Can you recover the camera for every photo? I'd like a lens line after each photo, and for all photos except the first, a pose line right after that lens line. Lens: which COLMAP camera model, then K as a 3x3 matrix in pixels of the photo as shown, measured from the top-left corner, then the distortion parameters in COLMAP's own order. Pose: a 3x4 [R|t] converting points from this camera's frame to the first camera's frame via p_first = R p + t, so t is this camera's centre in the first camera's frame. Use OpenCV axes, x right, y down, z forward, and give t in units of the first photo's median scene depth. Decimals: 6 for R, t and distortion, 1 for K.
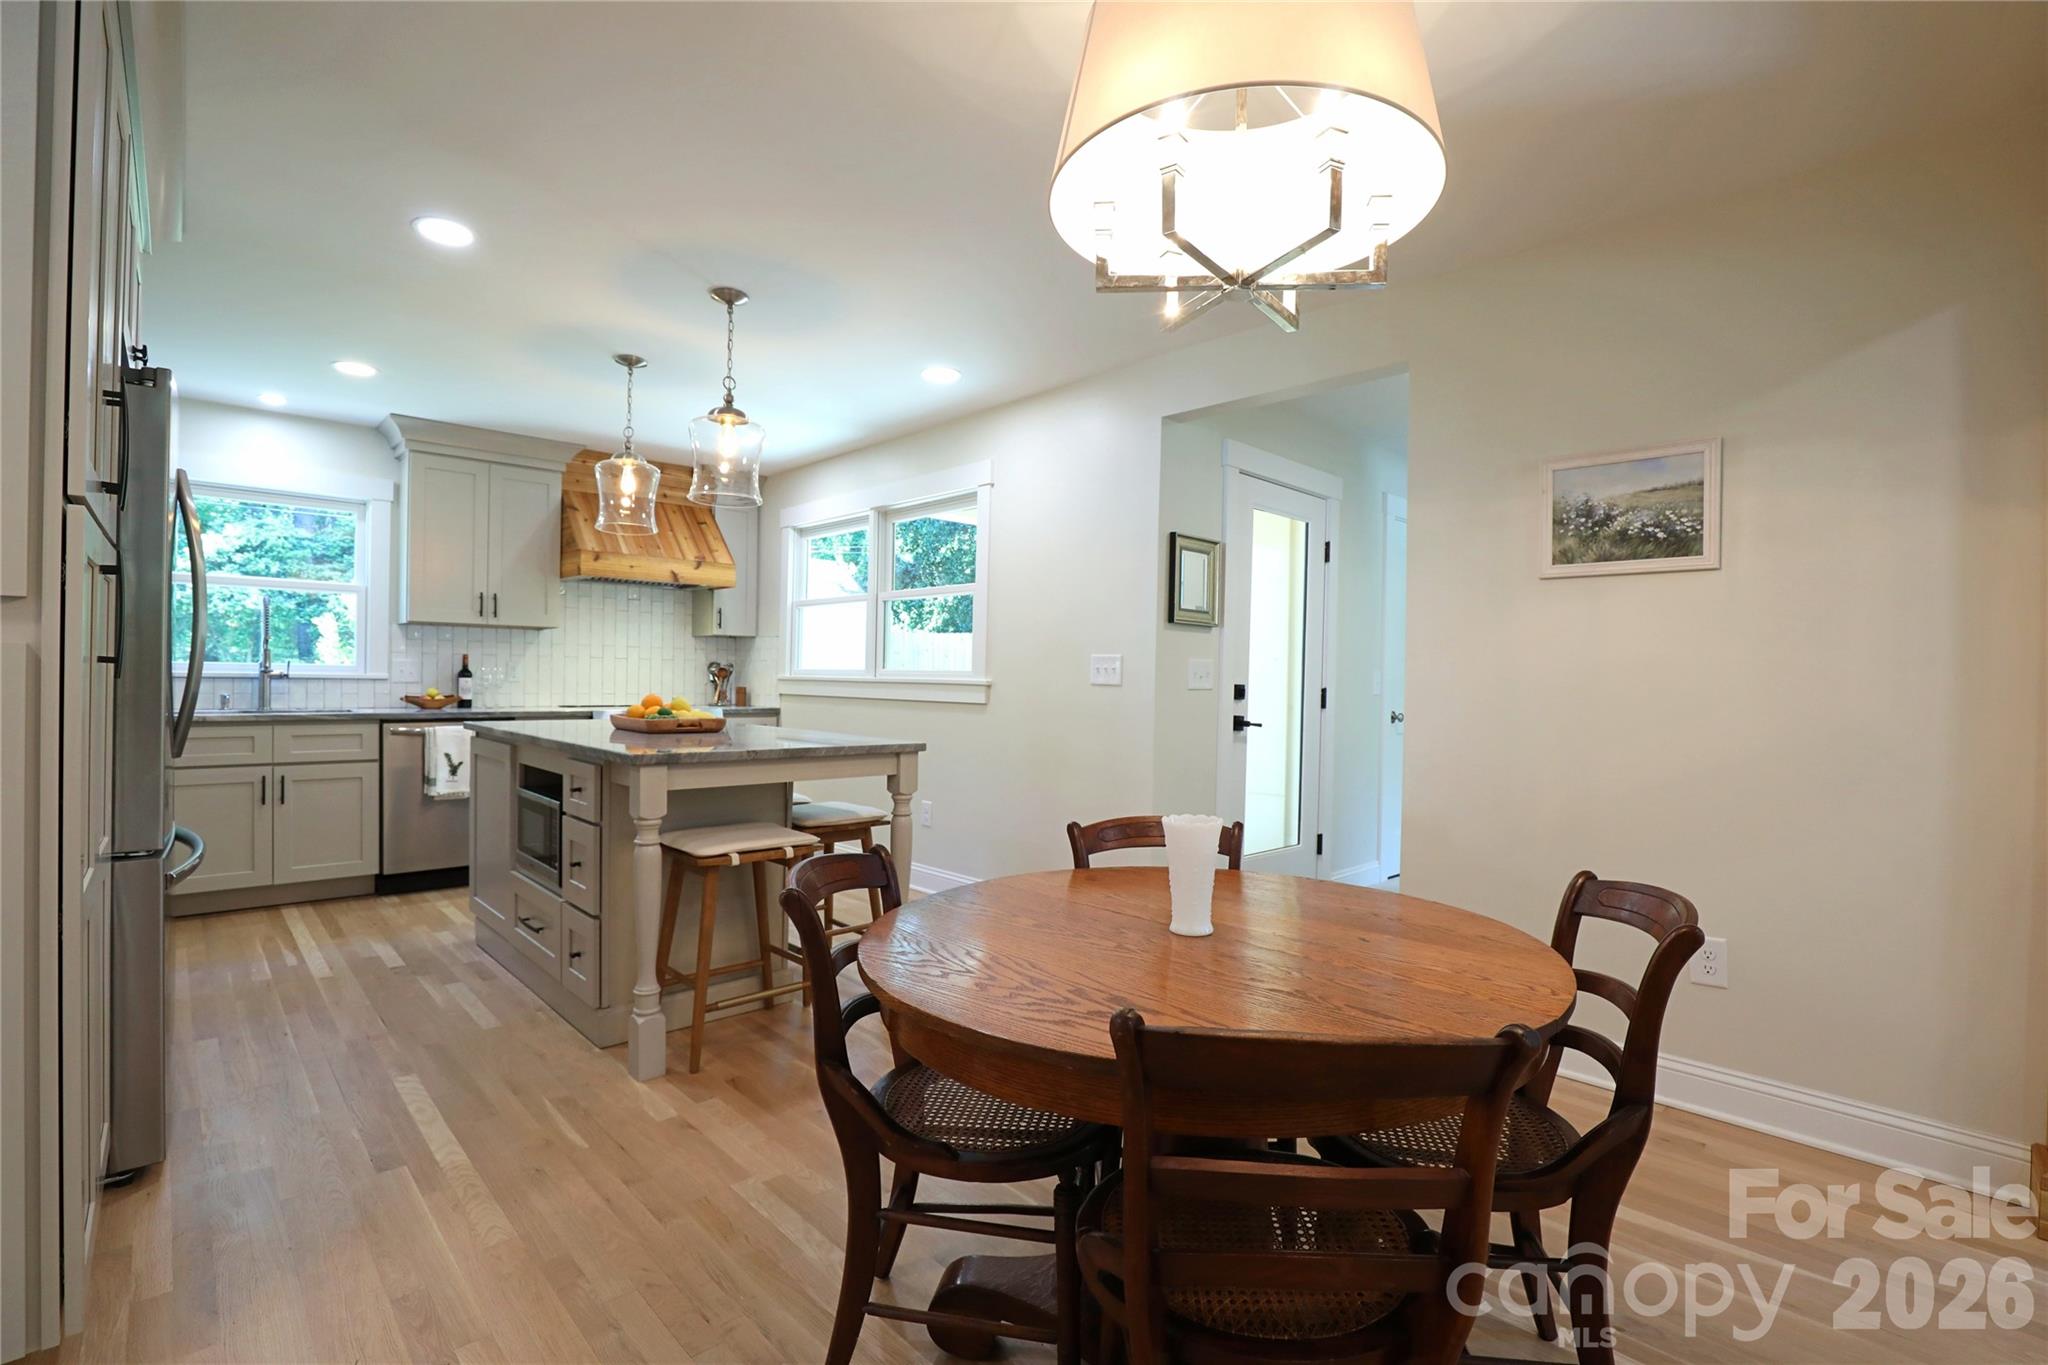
lens RADIAL K [[936.5, 0, 1034.5], [0, 936.5, 683.3], [0, 0, 1]] dist [-0.036458, 0.005495]
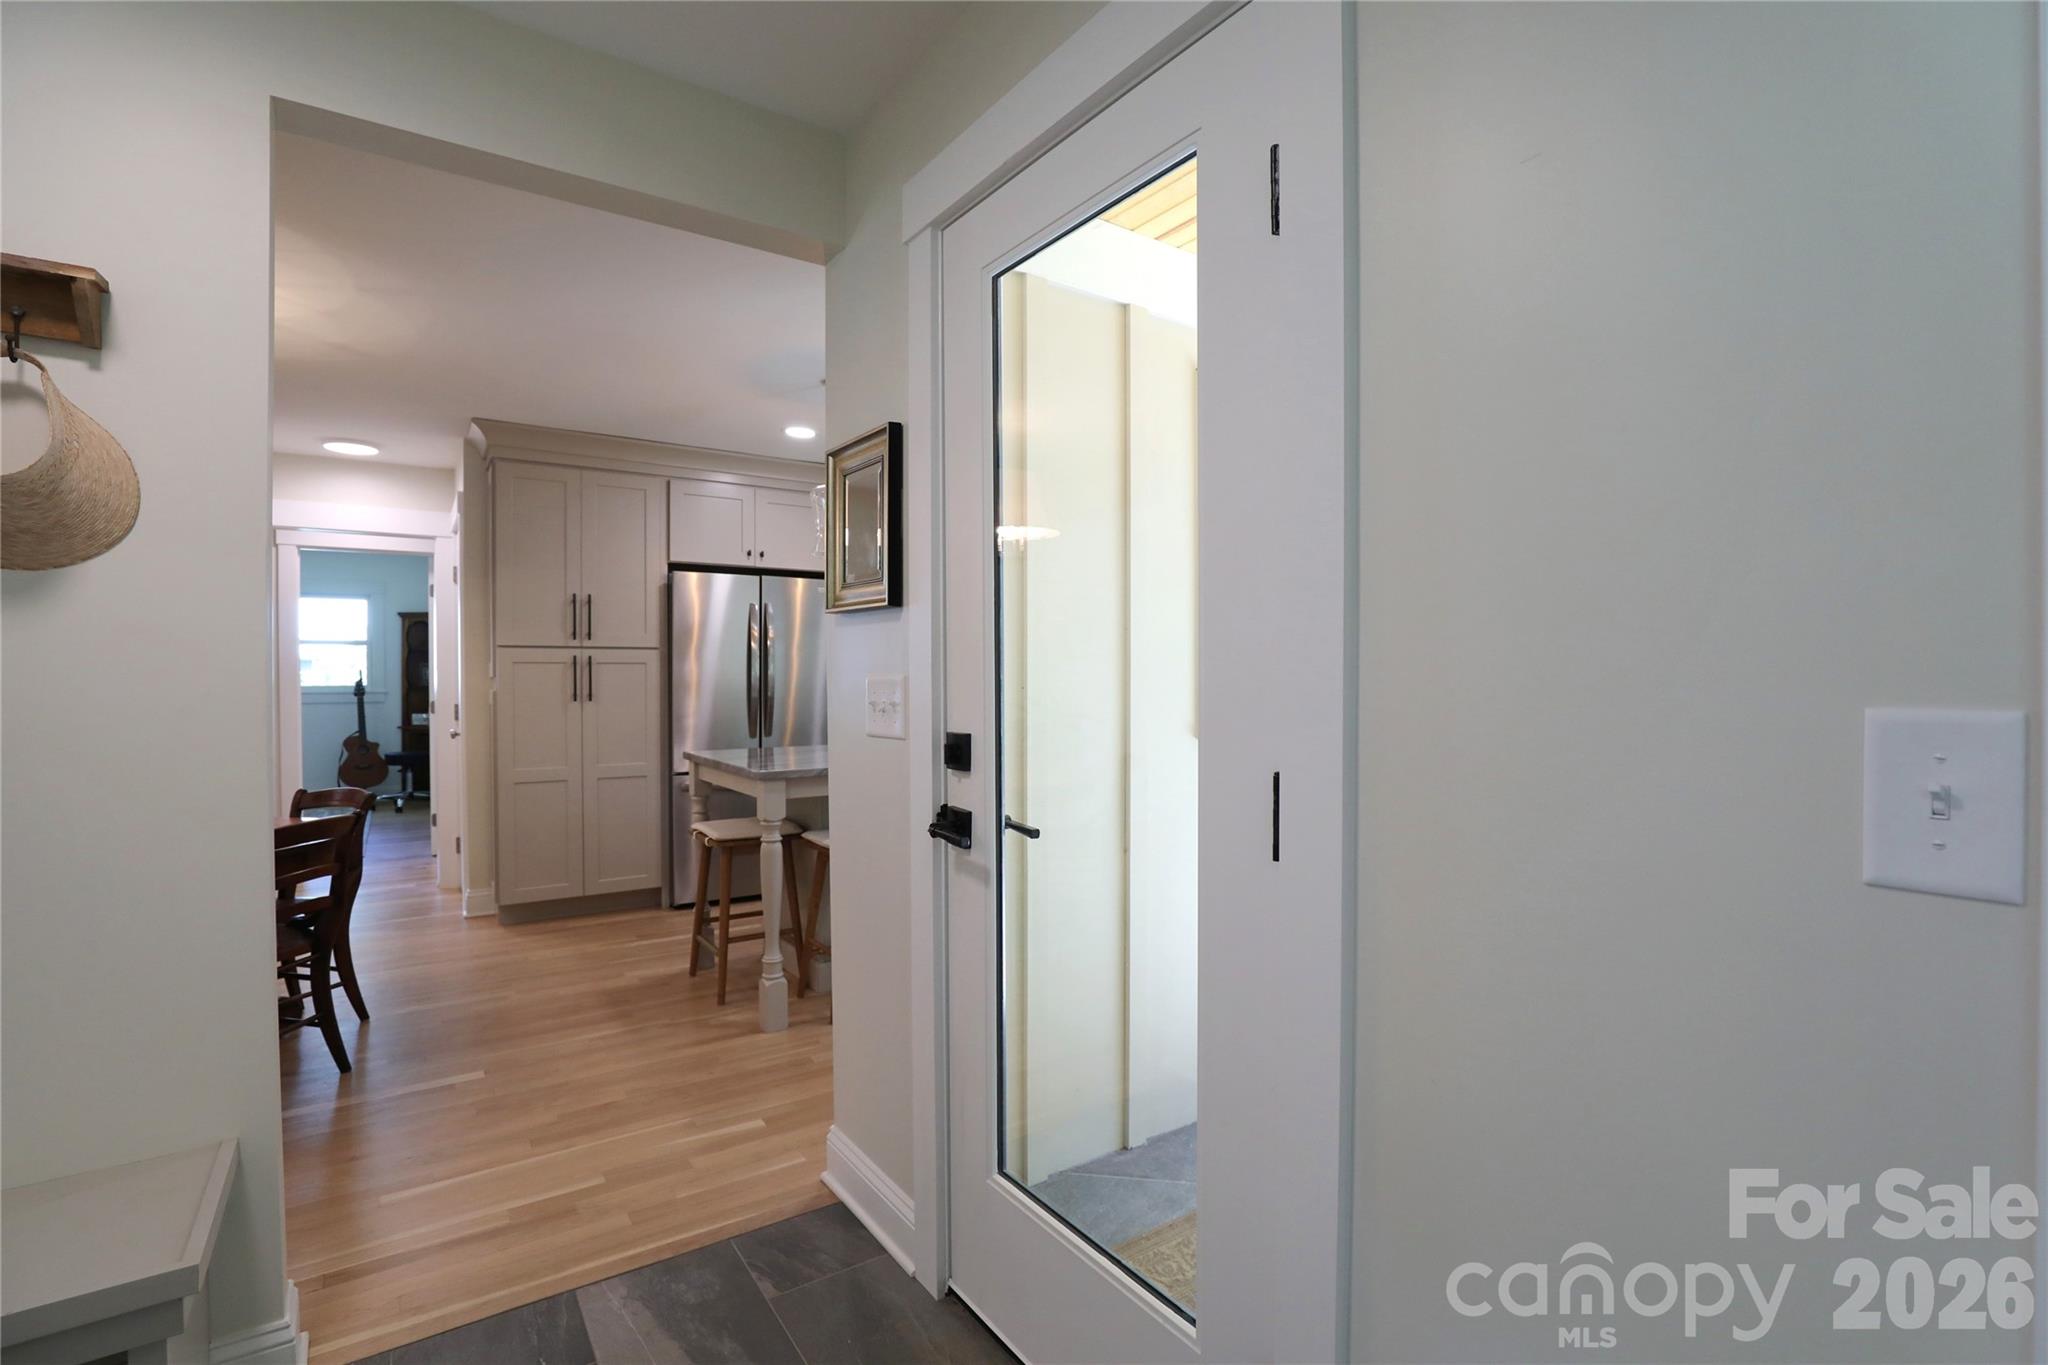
lens RADIAL K [[938.6, 0, 1061.1], [0, 938.6, 685.8], [0, 0, 1]] dist [-0.035908, 0.007458]
pose [[-0.136072, -0.006731, -0.990676, 0.528291], [-0.008552, 0.999948, -0.005619, -0.014999], [0.990662, 0.007707, -0.136123, 0.934097]]
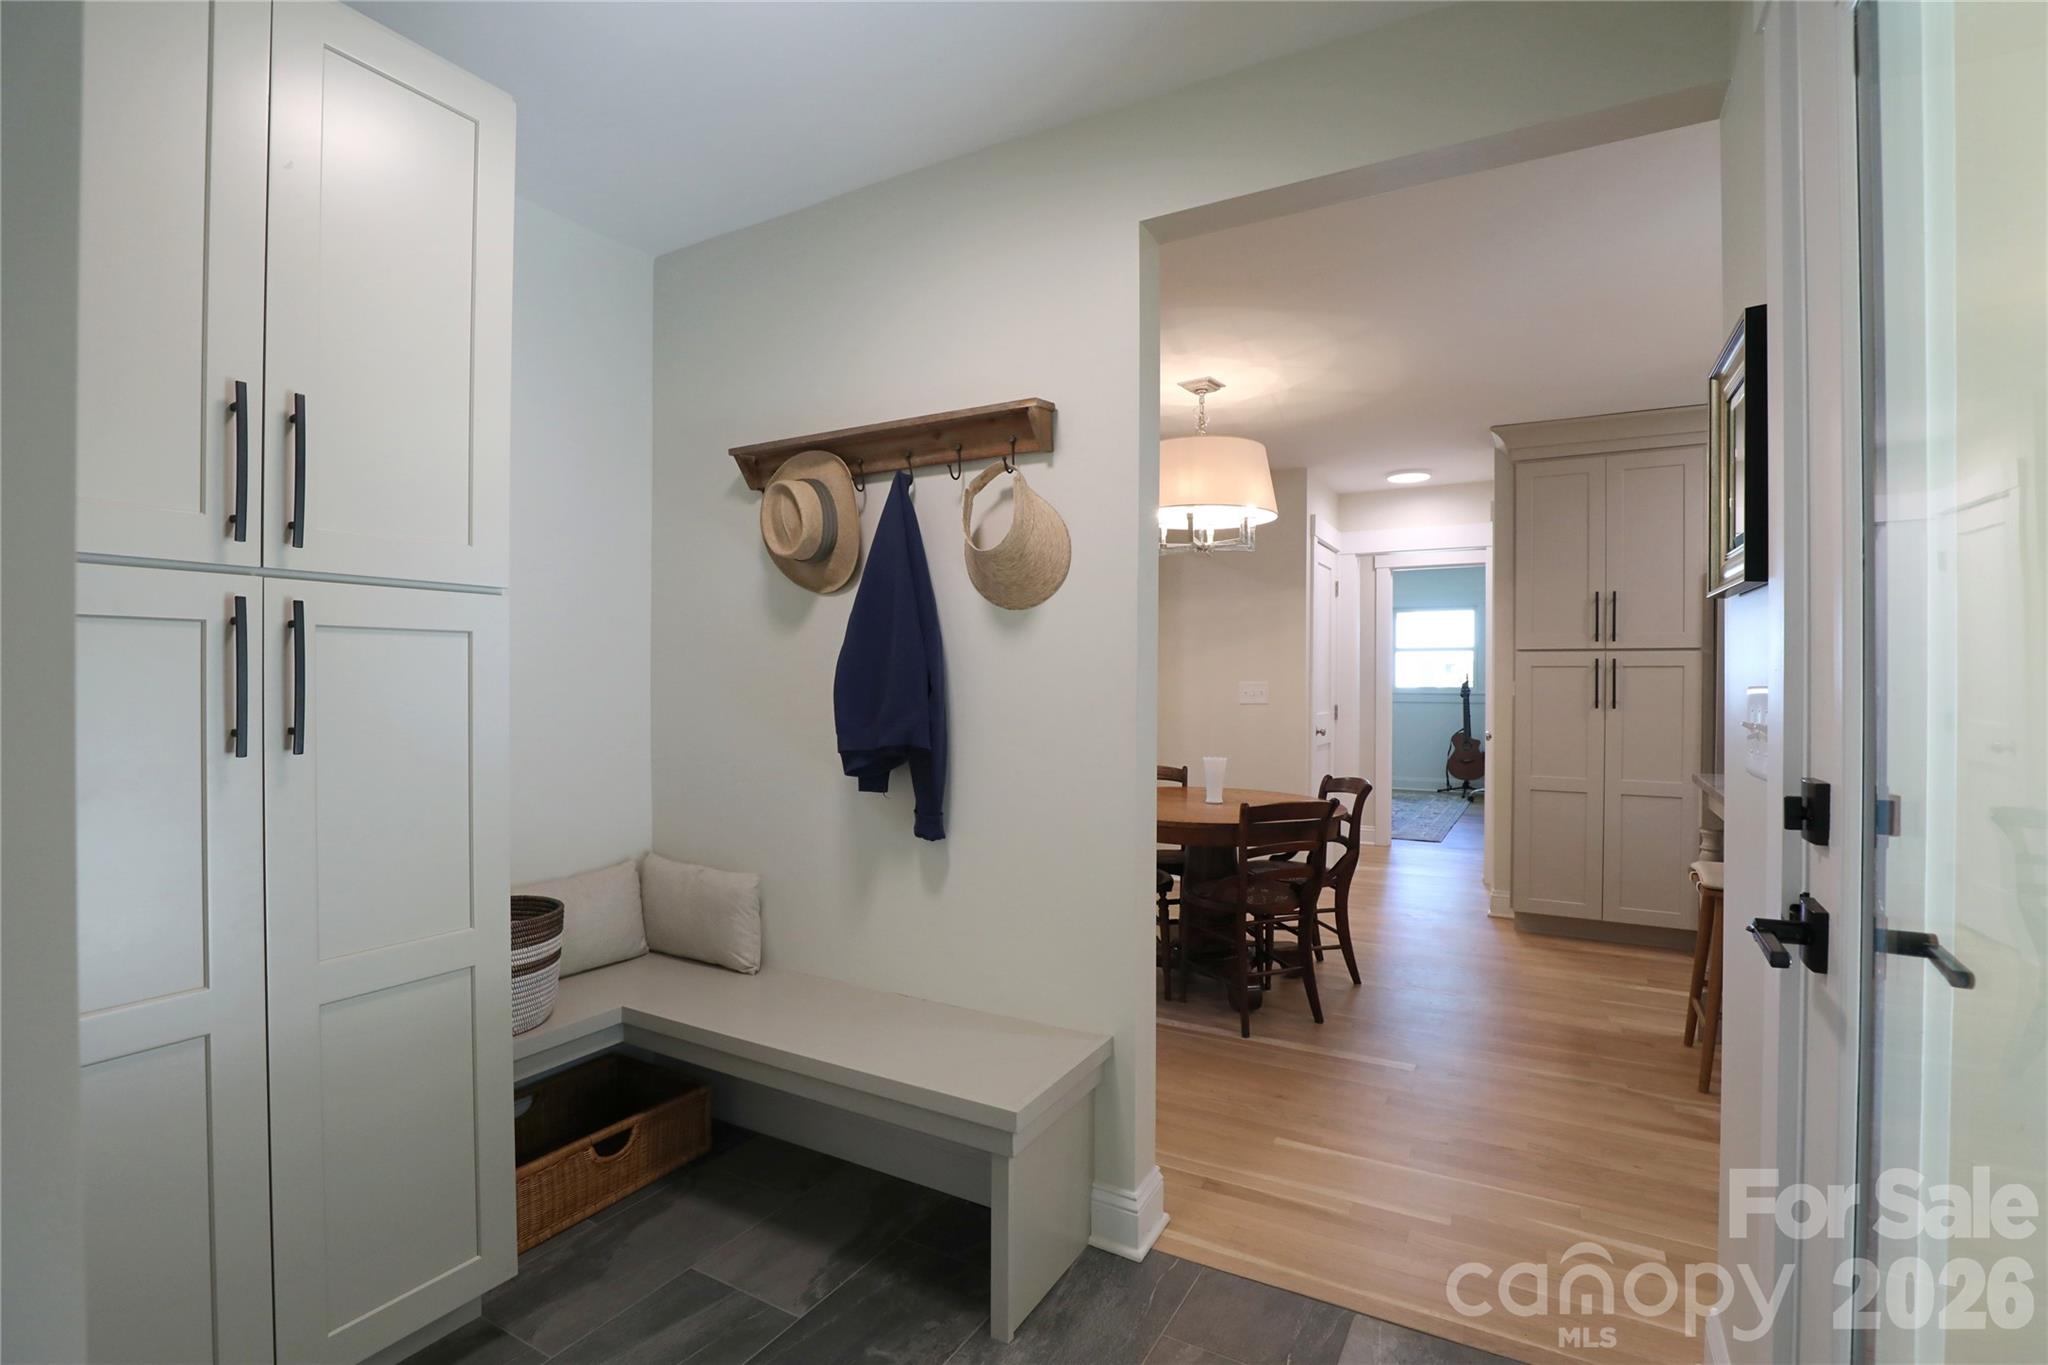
lens RADIAL K [[945.7, 0, 1036.0], [0, 945.7, 684.2], [0, 0, 1]] dist [-0.042035, 0.011881]
pose [[-0.955190, -0.018901, -0.295389, 0.422099], [-0.022740, 0.999696, 0.009568, -0.019244], [0.295118, 0.015857, -0.955329, 0.996253]]
